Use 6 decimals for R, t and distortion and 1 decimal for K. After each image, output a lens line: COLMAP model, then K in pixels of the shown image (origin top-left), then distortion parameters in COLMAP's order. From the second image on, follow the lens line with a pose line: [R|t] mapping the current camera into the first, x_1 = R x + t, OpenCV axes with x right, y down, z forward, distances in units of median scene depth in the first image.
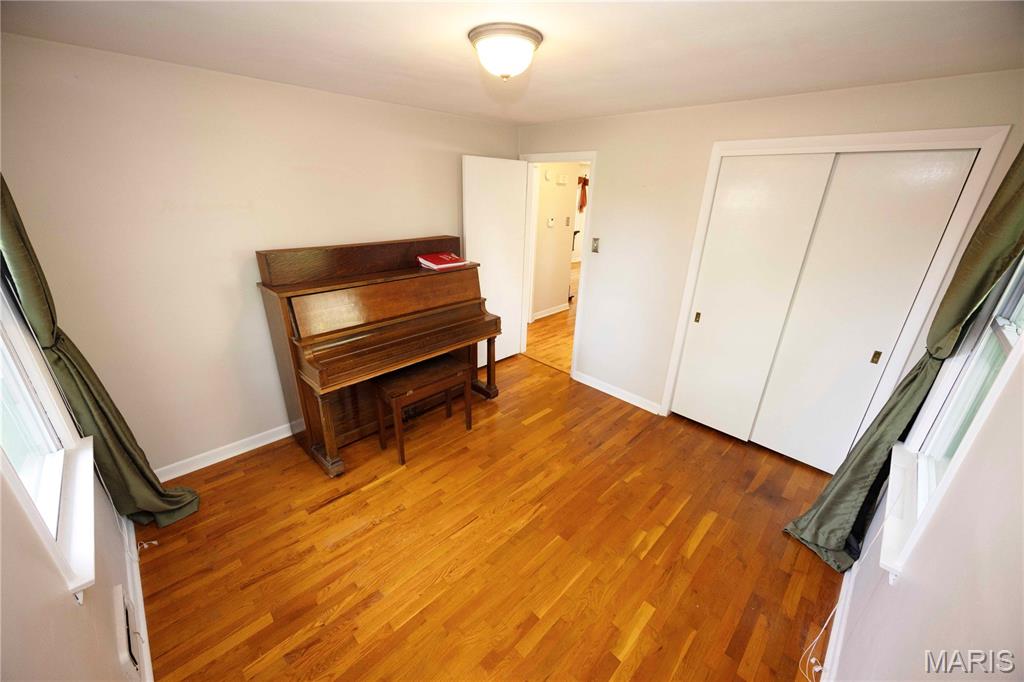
lens RADIAL K [[387.3, 0, 507.3], [0, 387.3, 343.6], [0, 0, 1]] dist [0.001058, -0.000003]
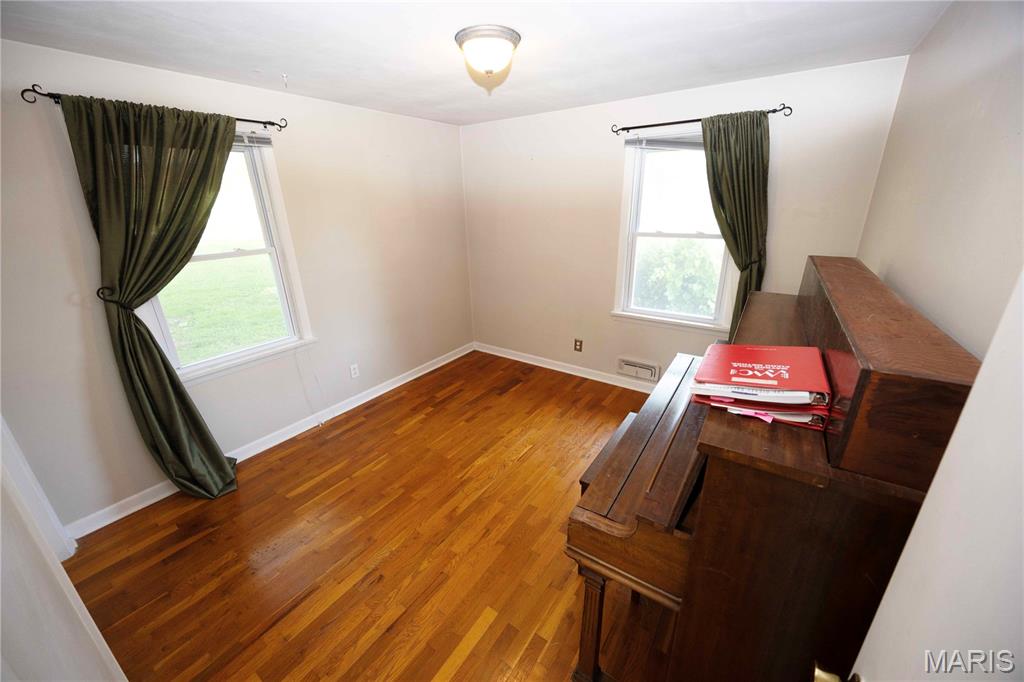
lens RADIAL K [[387.3, 0, 518.1], [0, 387.3, 337.9], [0, 0, 1]] dist [0.001058, -0.000003]
pose [[-0.979735, 0.060255, -0.191021, 0.119859], [-0.082505, 0.747618, 0.658985, -0.591311], [0.182518, 0.661390, -0.727496, 1.601402]]
